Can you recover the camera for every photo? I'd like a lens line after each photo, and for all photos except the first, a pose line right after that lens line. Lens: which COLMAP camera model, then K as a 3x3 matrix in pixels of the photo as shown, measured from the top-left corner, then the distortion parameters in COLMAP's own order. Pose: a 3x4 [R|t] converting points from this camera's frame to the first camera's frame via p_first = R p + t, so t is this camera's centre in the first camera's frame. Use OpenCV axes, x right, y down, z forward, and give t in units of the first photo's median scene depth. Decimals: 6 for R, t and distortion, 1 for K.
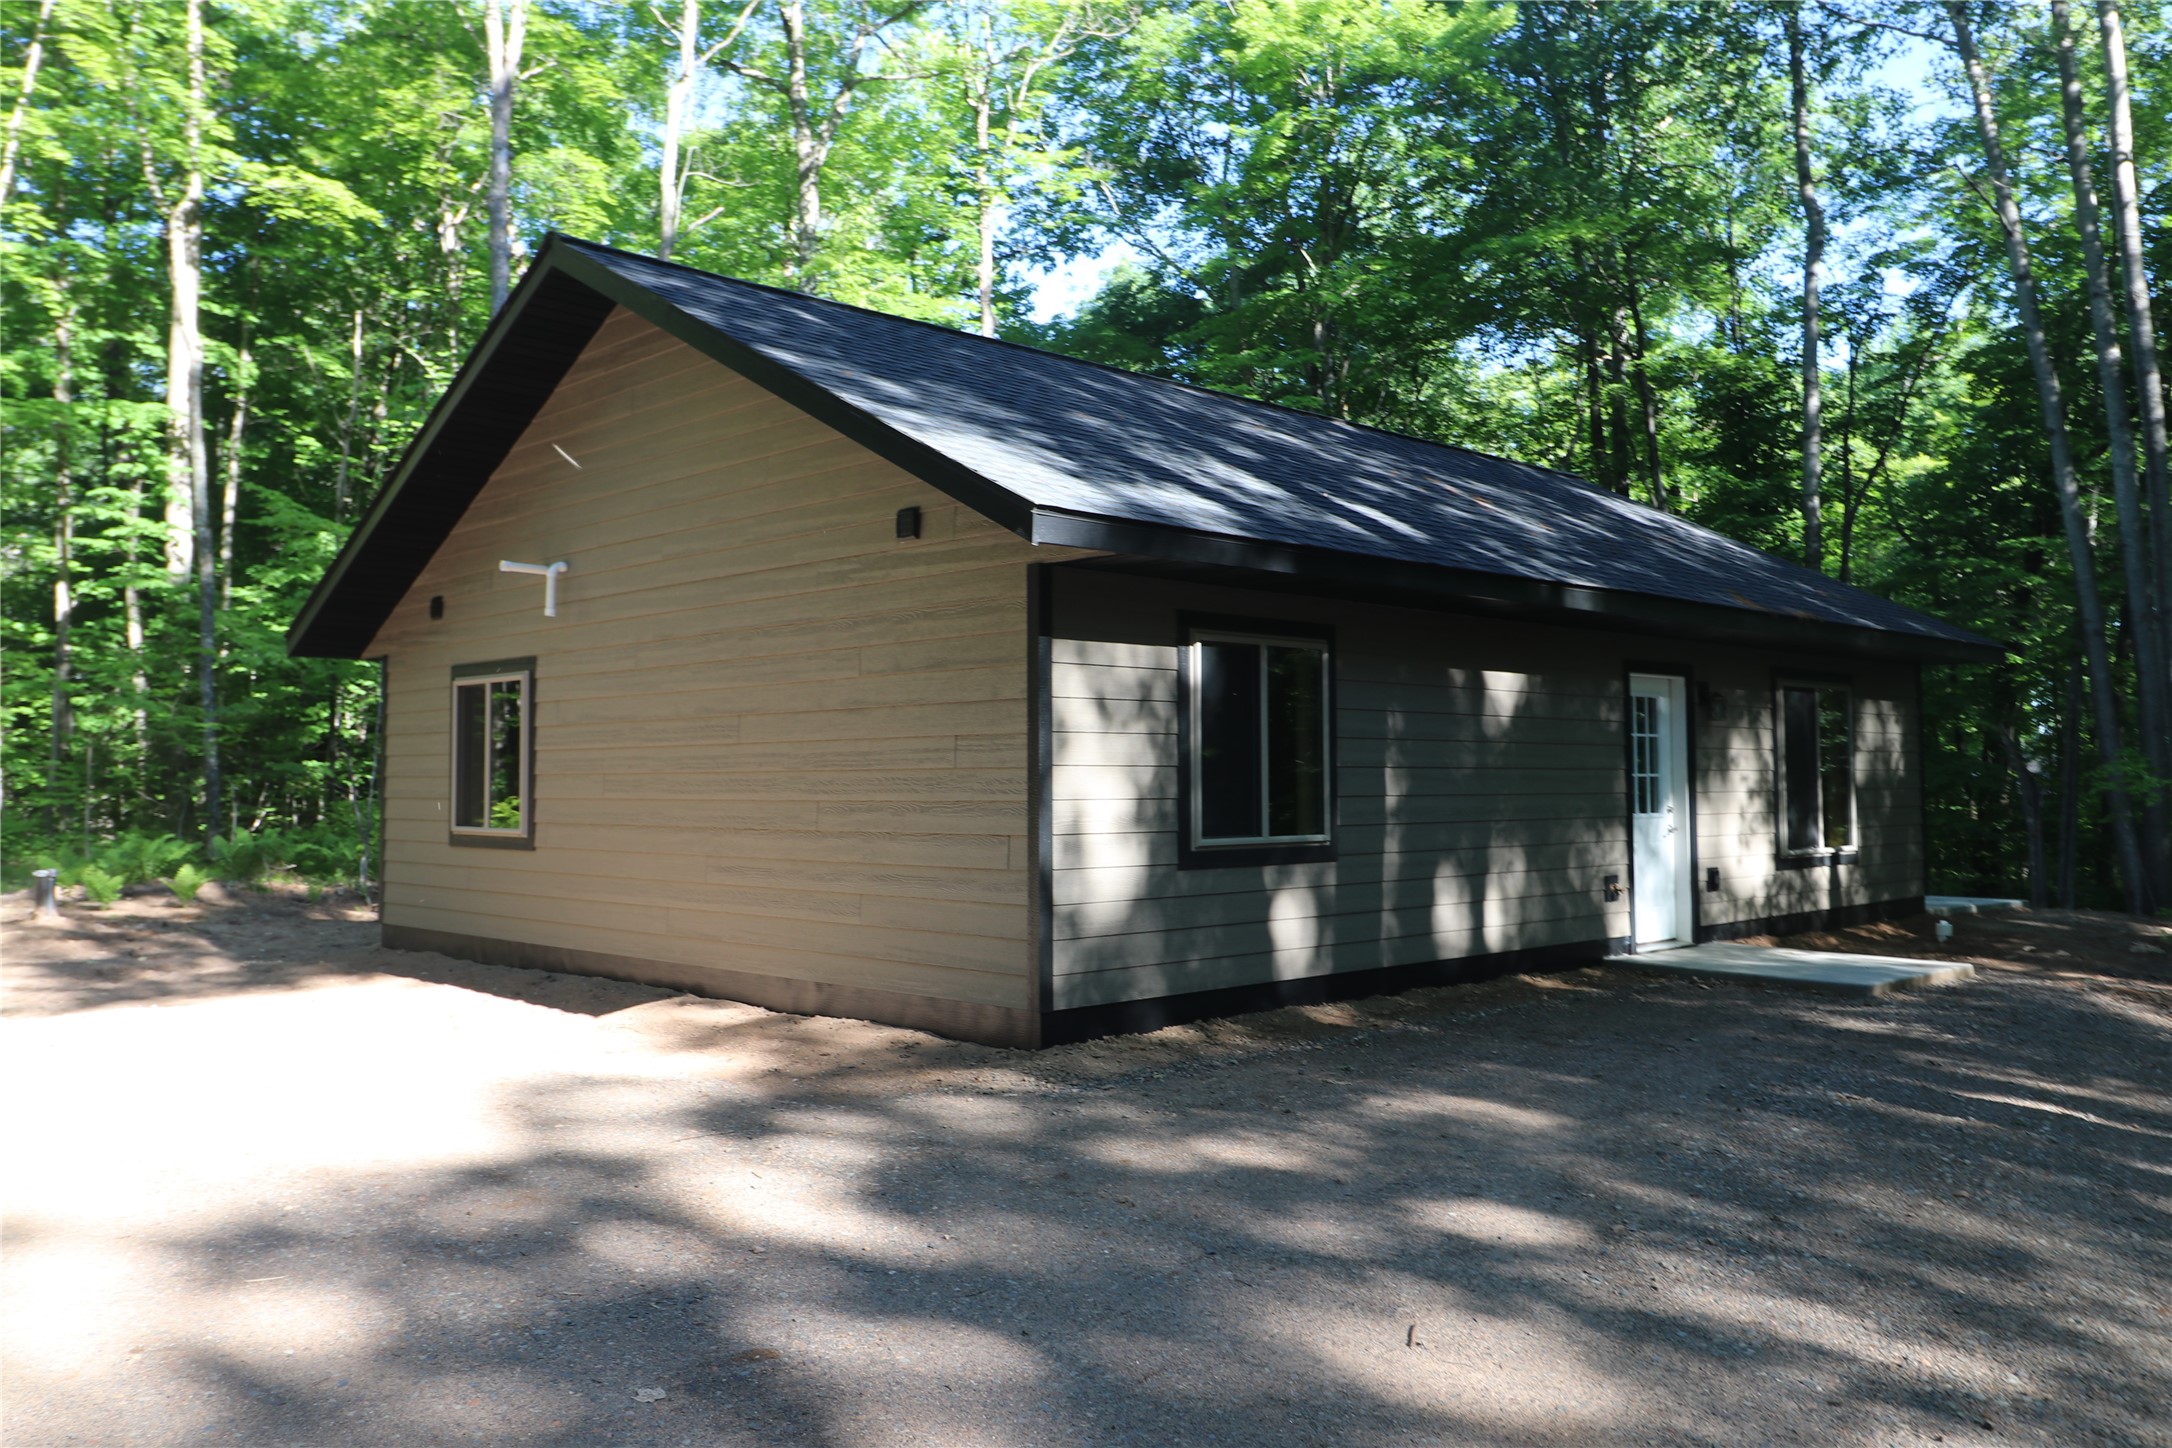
lens RADIAL K [[1707.1, 0, 1084.0], [0, 1707.1, 722.1], [0, 0, 1]] dist [0.047746, 0.002273]
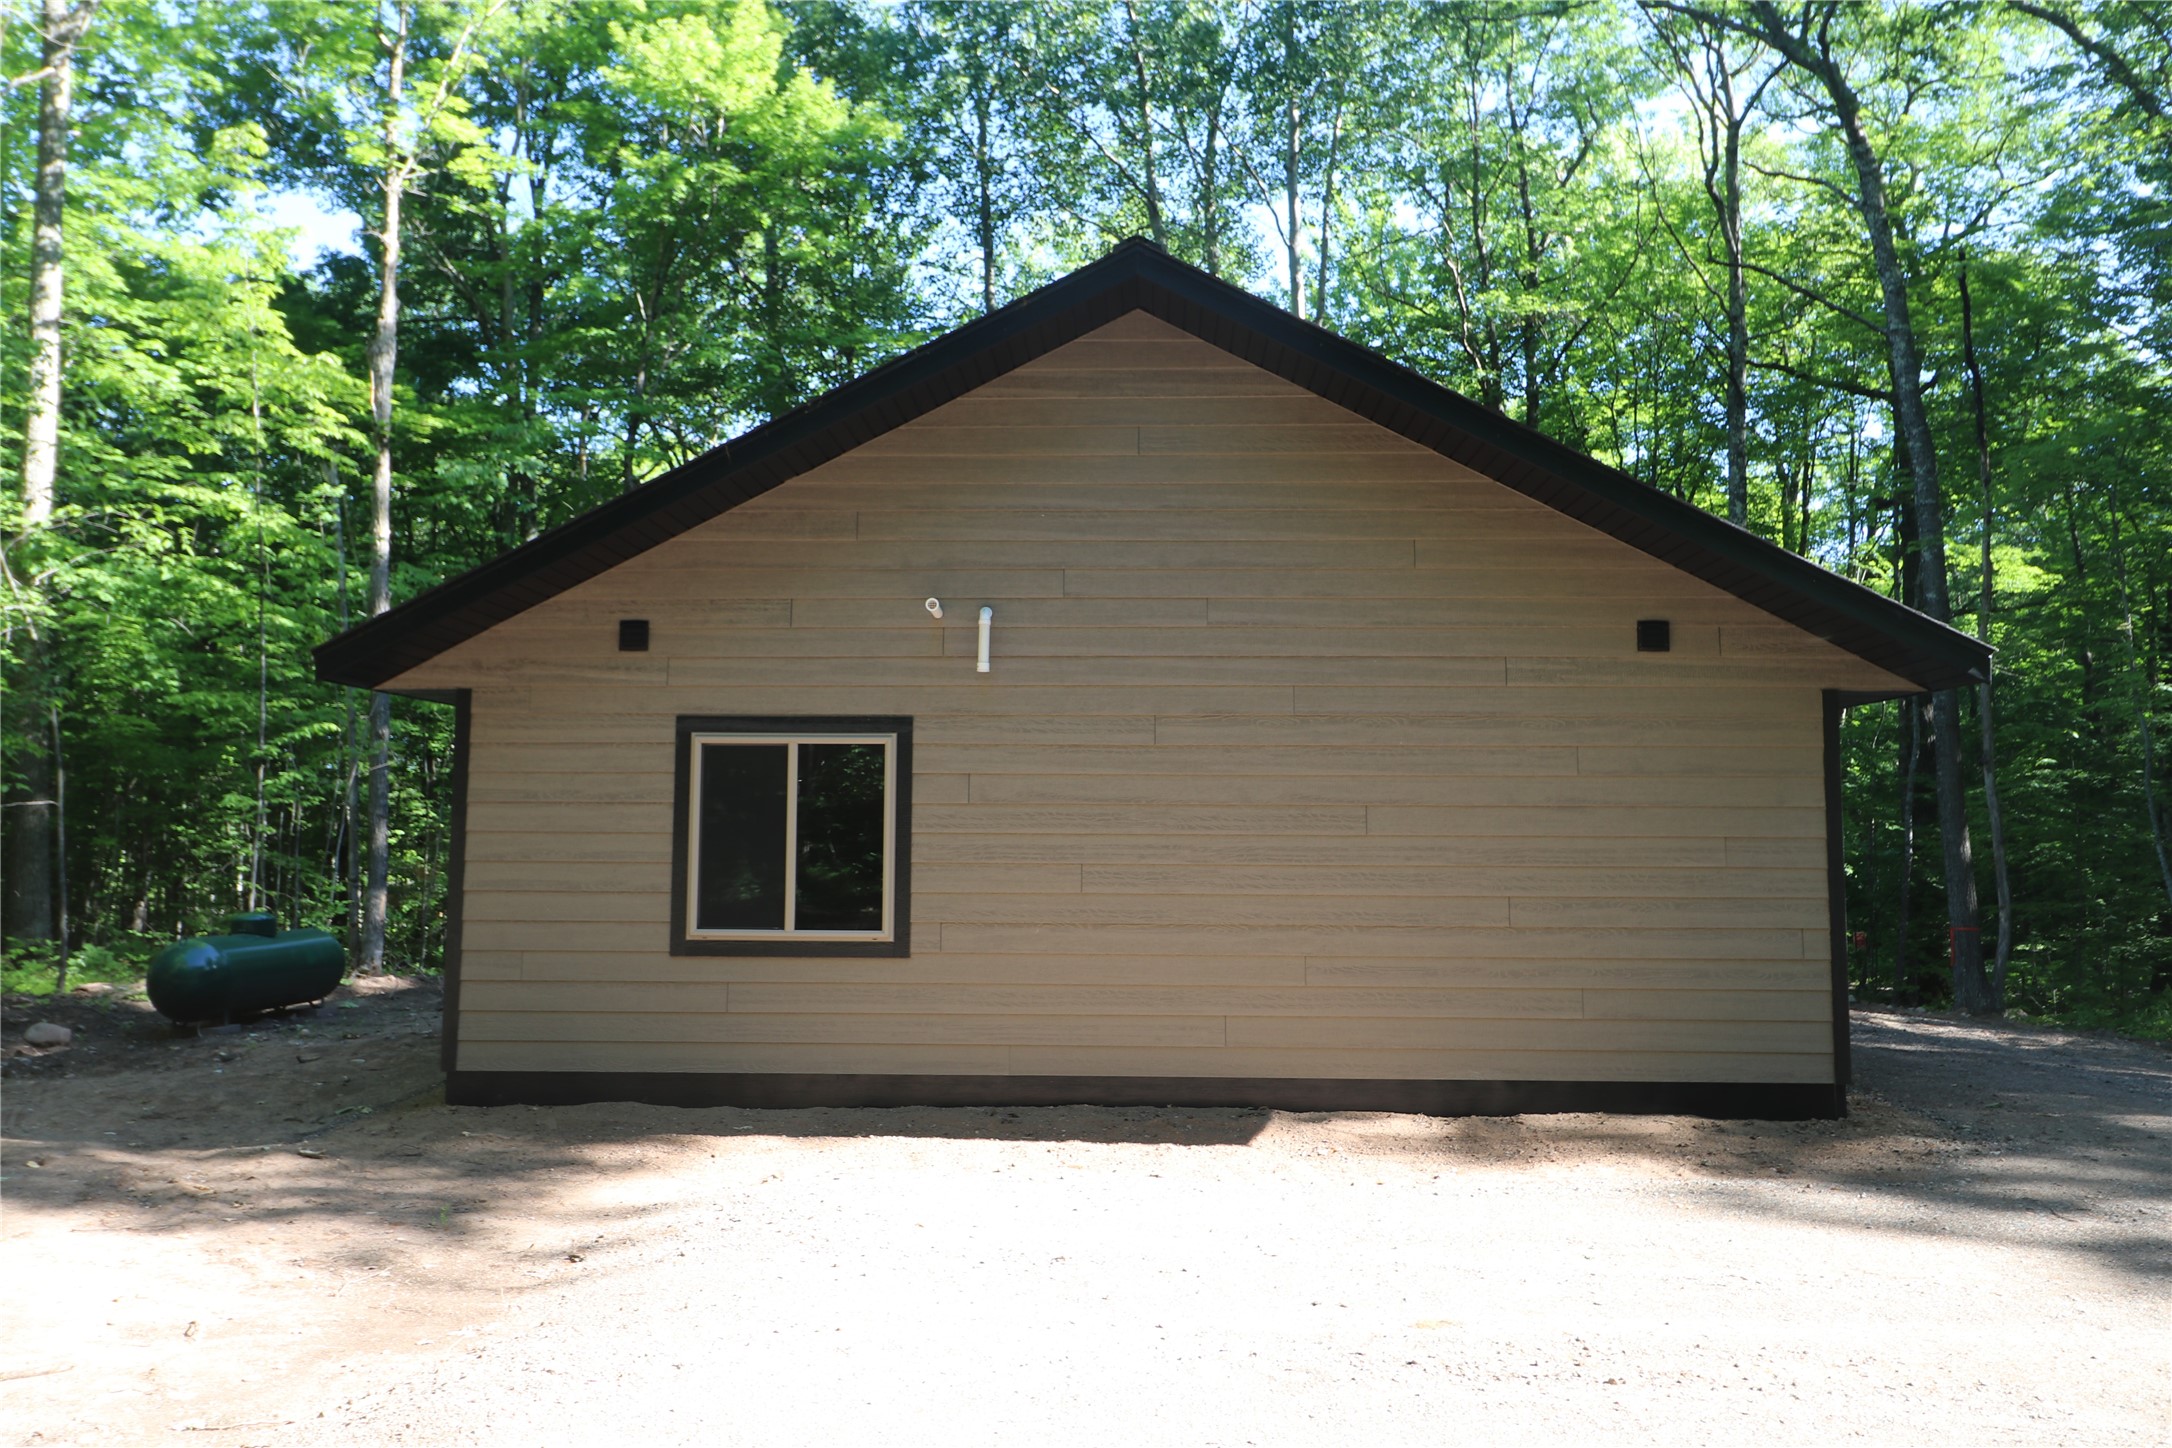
lens RADIAL K [[1707.1, 0, 1084.0], [0, 1707.1, 722.1], [0, 0, 1]] dist [0.047746, 0.002273]
pose [[0.705234, 0.067954, 0.705710, -0.975882], [-0.032597, 0.997451, -0.063472, 0.015031], [-0.708225, 0.021759, 0.705652, 0.440654]]
